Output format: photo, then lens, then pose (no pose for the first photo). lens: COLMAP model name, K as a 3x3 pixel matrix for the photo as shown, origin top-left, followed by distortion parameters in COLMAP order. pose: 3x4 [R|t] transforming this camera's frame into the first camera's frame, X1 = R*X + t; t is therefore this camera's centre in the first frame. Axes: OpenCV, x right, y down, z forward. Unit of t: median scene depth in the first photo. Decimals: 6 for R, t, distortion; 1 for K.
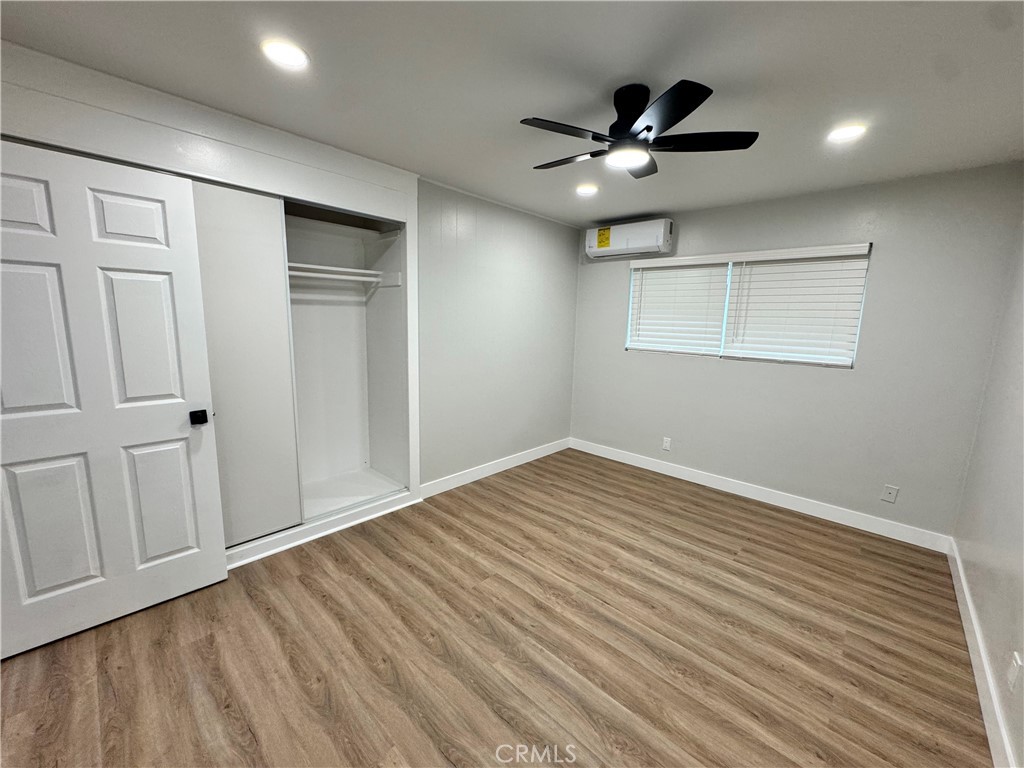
lens RADIAL K [[406.8, 0, 512.7], [0, 406.8, 384.3], [0, 0, 1]] dist [-0.002896, 0.000120]
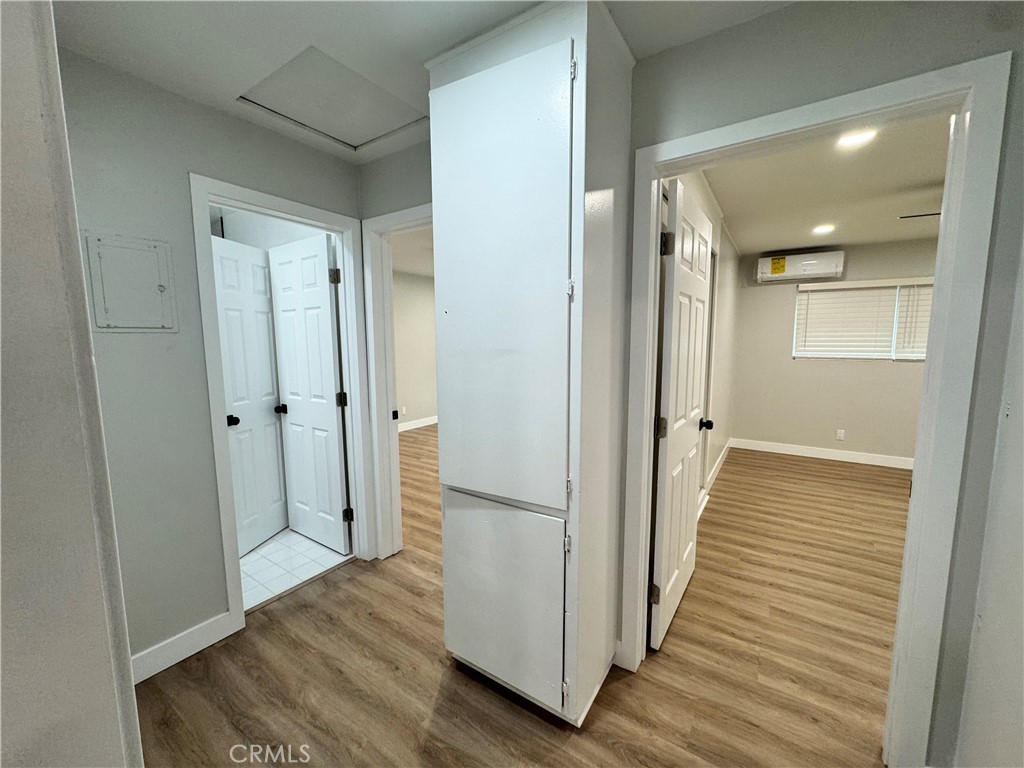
lens RADIAL K [[406.8, 0, 512.7], [0, 406.8, 384.3], [0, 0, 1]] dist [-0.002896, 0.000120]
pose [[0.985431, -0.050516, 0.162403, -0.991727], [0.057737, 0.997528, -0.040050, -0.013160], [-0.159979, 0.048843, 0.985911, -0.044089]]
